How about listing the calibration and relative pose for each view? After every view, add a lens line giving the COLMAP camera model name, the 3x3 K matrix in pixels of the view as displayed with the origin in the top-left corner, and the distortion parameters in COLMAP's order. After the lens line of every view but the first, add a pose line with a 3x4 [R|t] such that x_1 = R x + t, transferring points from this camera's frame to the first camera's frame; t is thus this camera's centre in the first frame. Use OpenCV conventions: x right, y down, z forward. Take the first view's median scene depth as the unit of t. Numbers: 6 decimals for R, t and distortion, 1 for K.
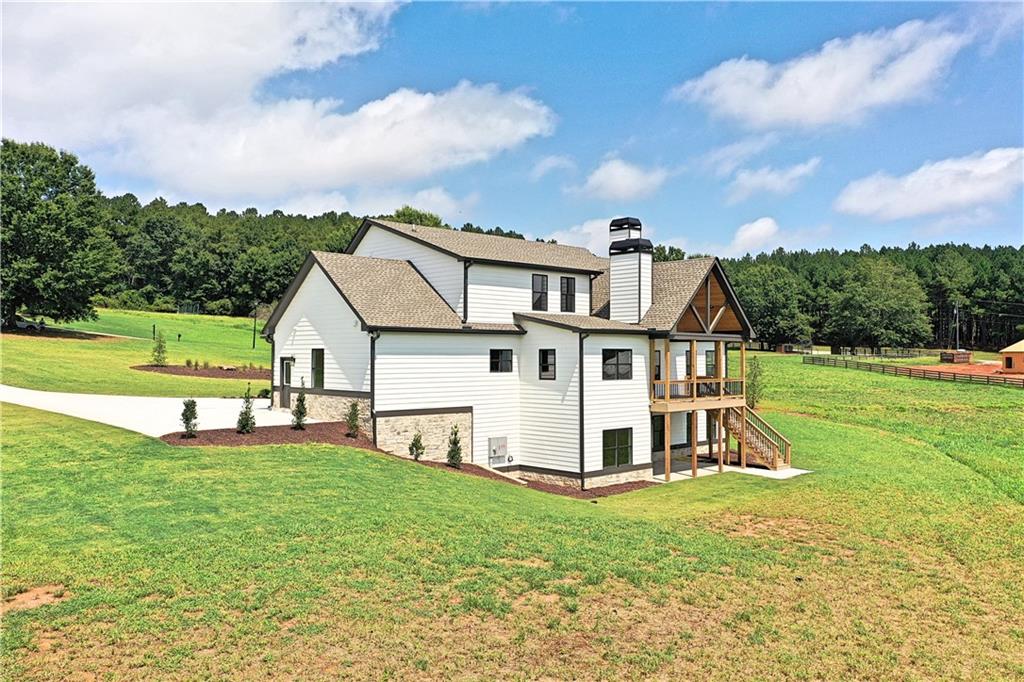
lens RADIAL K [[809.8, 0, 512.0], [0, 809.8, 341.0], [0, 0, 1]] dist [-0.005888, -0.003875]
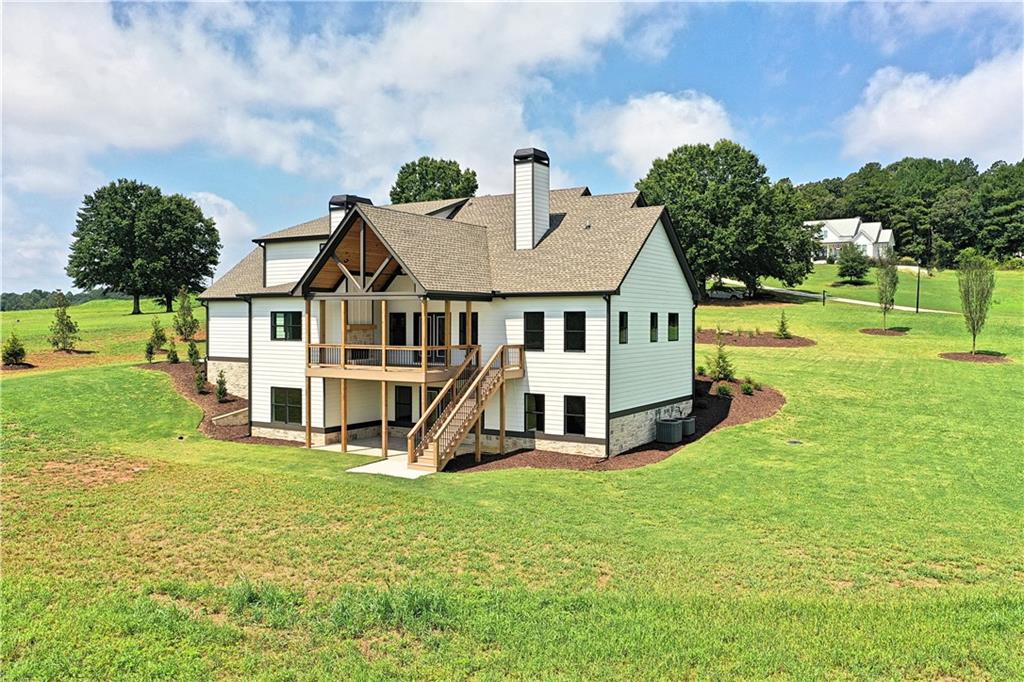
lens RADIAL K [[831.9, 0, 512.0], [0, 831.9, 341.0], [0, 0, 1]] dist [0.009606, 0.002326]
pose [[0.256877, 0.024649, -0.966130, 1.225614], [0.014446, 0.999465, 0.029341, 0.020092], [0.966336, -0.021493, 0.256384, 0.989221]]
